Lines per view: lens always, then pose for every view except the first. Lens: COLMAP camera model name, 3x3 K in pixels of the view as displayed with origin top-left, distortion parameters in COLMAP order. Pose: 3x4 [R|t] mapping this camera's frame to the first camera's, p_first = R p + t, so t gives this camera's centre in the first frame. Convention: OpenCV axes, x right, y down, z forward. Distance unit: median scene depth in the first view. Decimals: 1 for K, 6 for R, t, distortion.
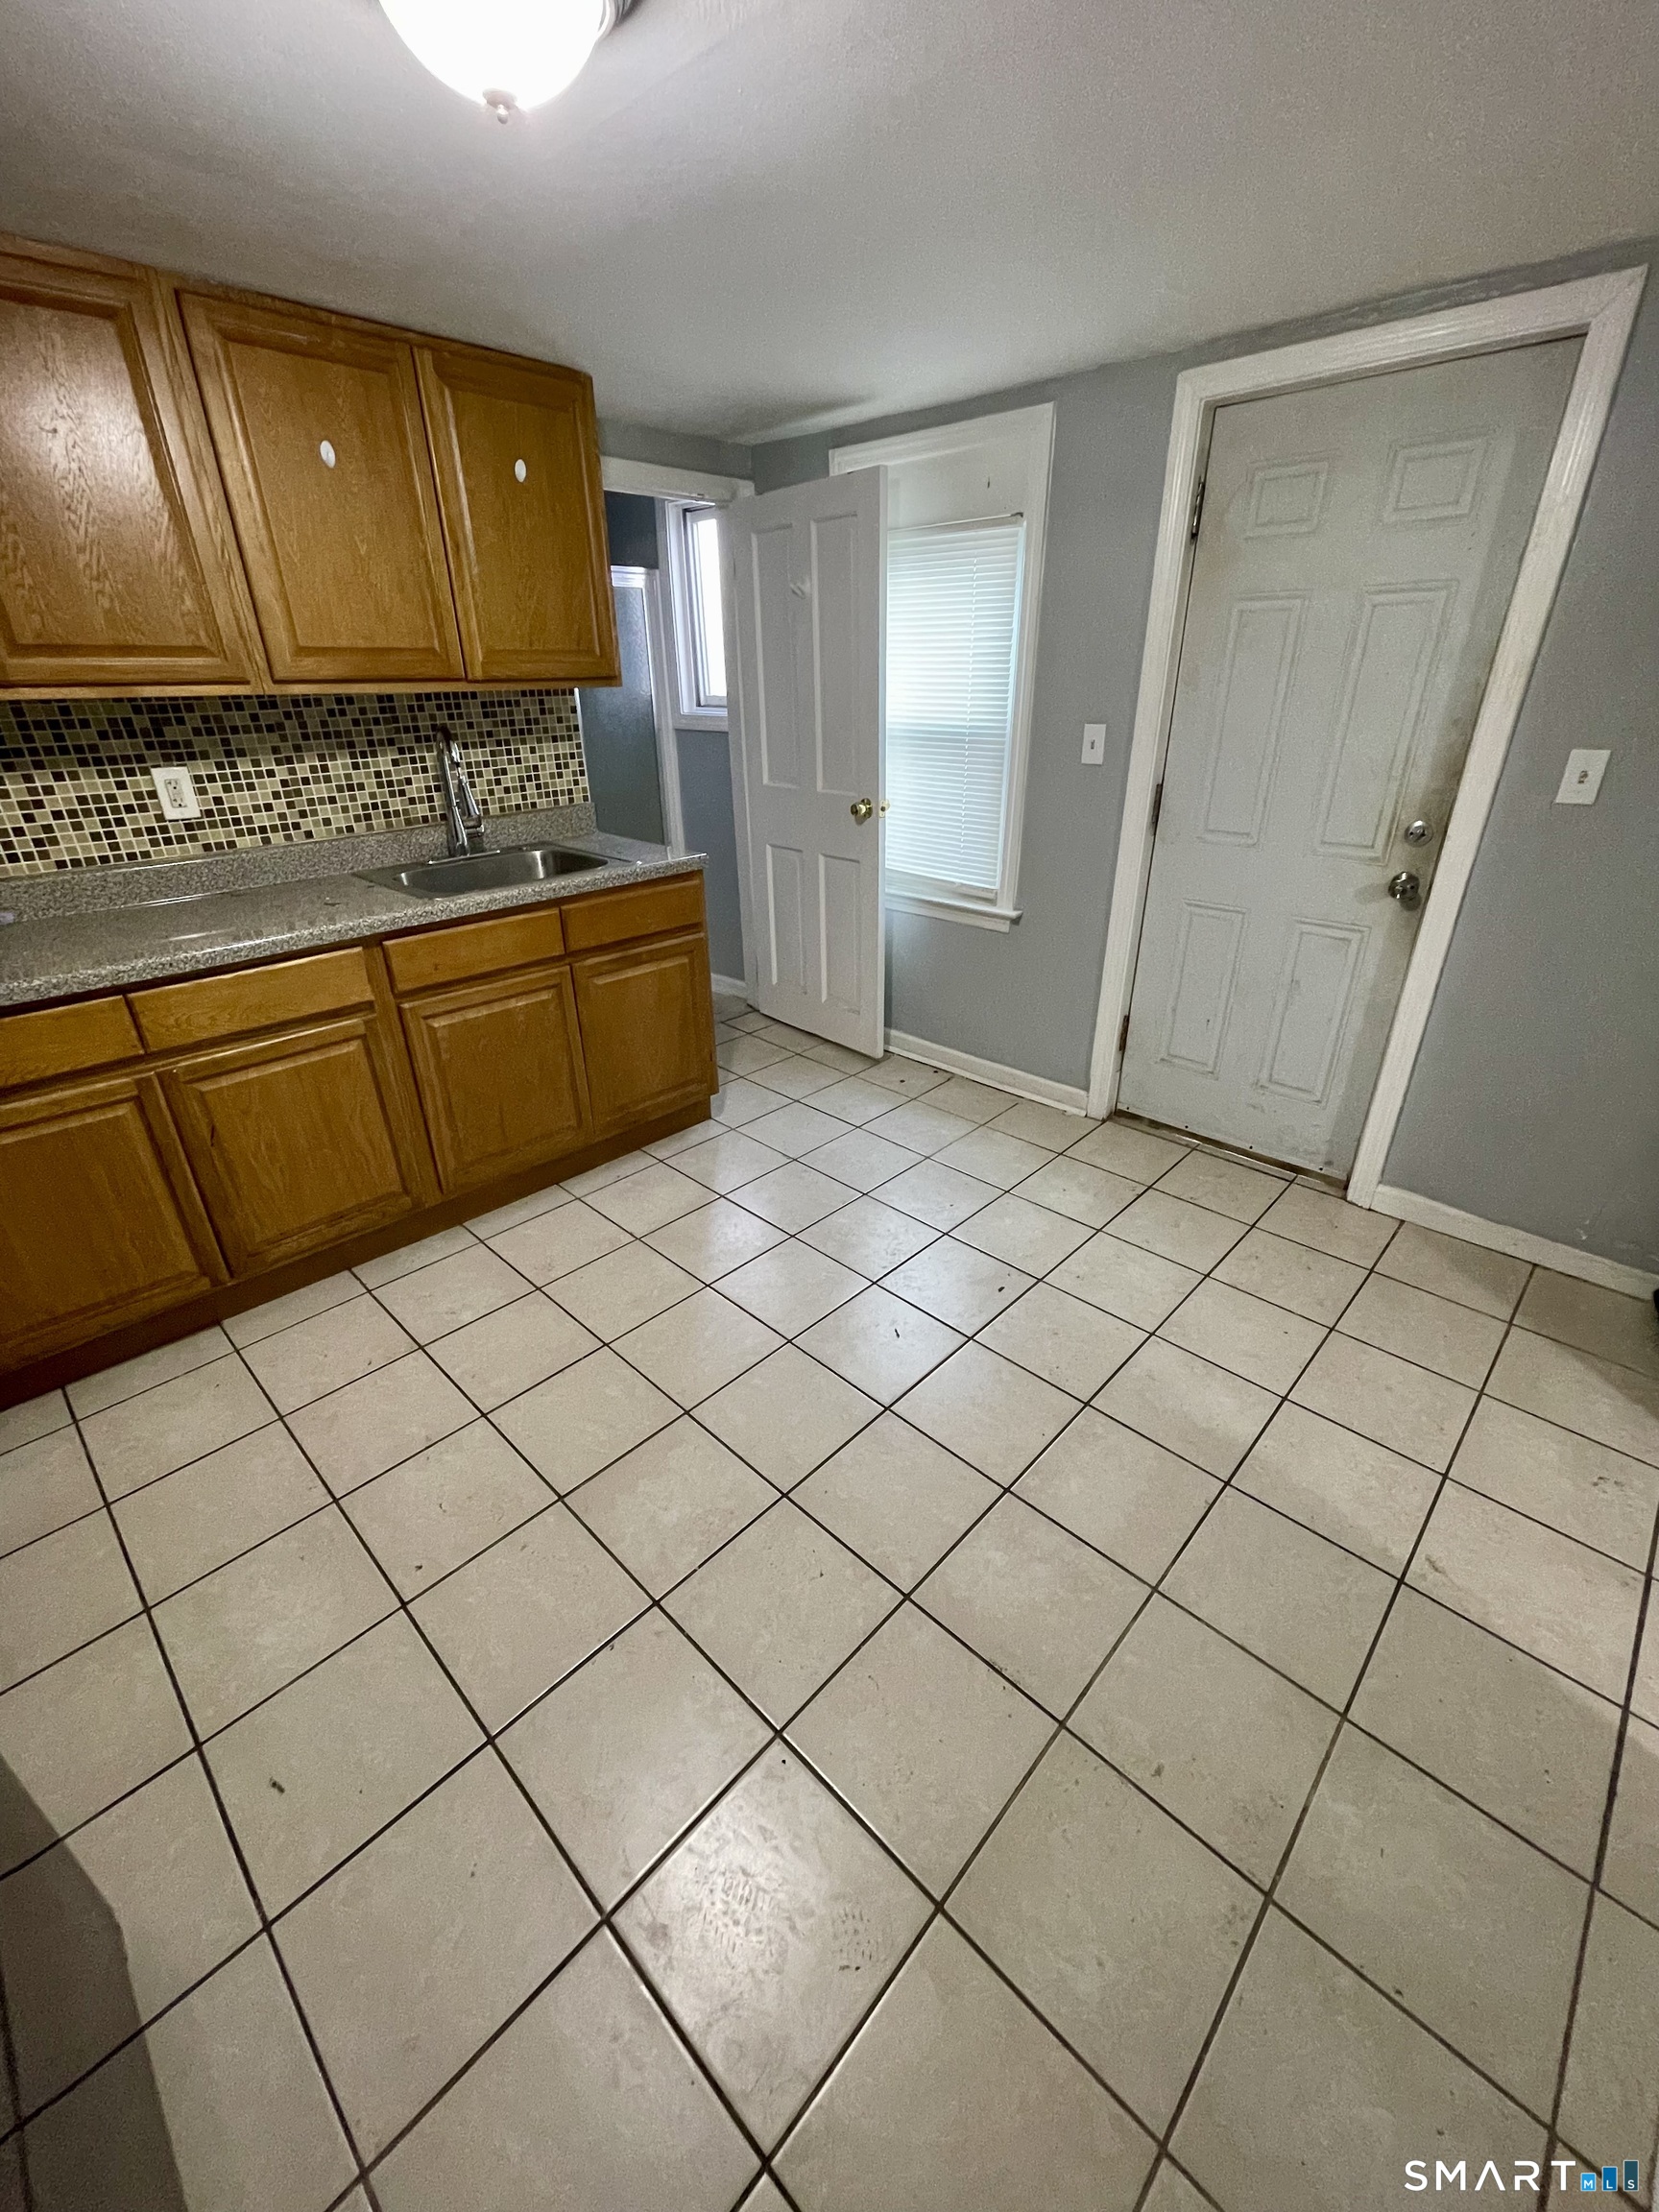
lens RADIAL K [[883.9, 0, 841.8], [0, 883.9, 1107.6], [0, 0, 1]] dist [-0.071508, 0.030179]
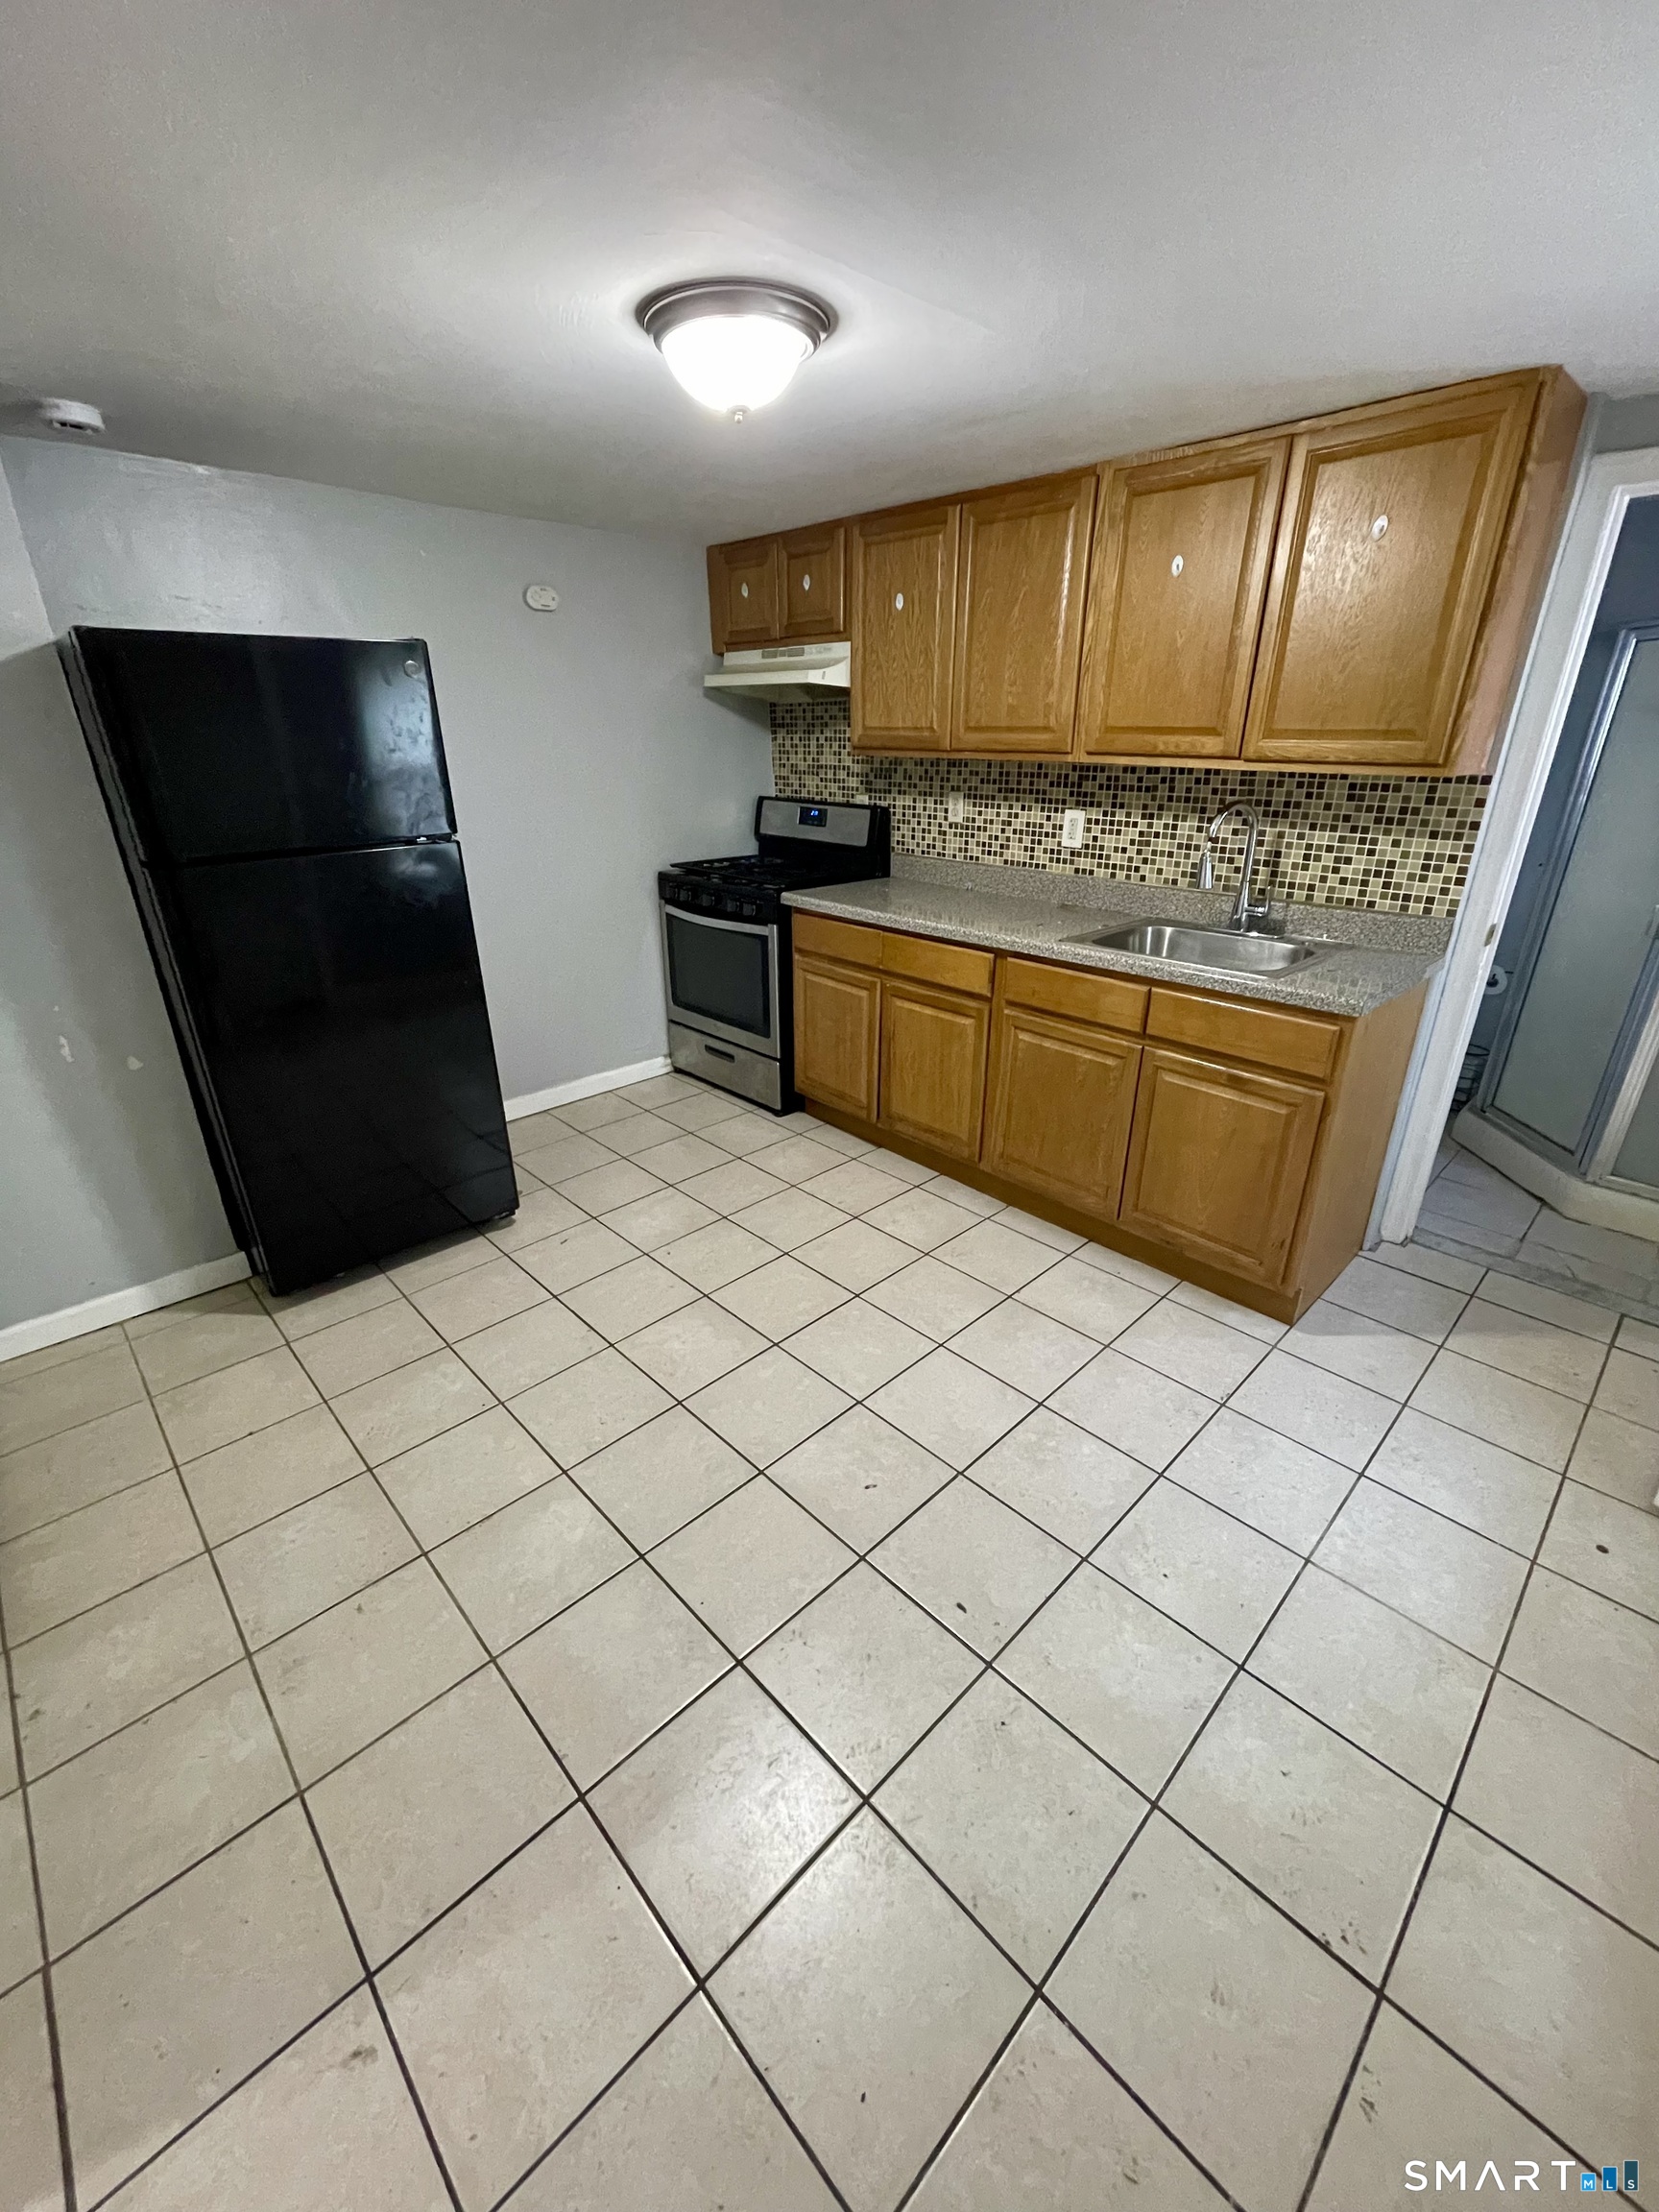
lens RADIAL K [[883.9, 0, 841.8], [0, 883.9, 1107.6], [0, 0, 1]] dist [-0.071508, 0.030179]
pose [[-0.044653, 0.387024, -0.920988, 0.645983], [-0.438047, 0.820968, 0.366232, -0.326925], [0.897842, 0.419790, 0.132876, 0.620118]]
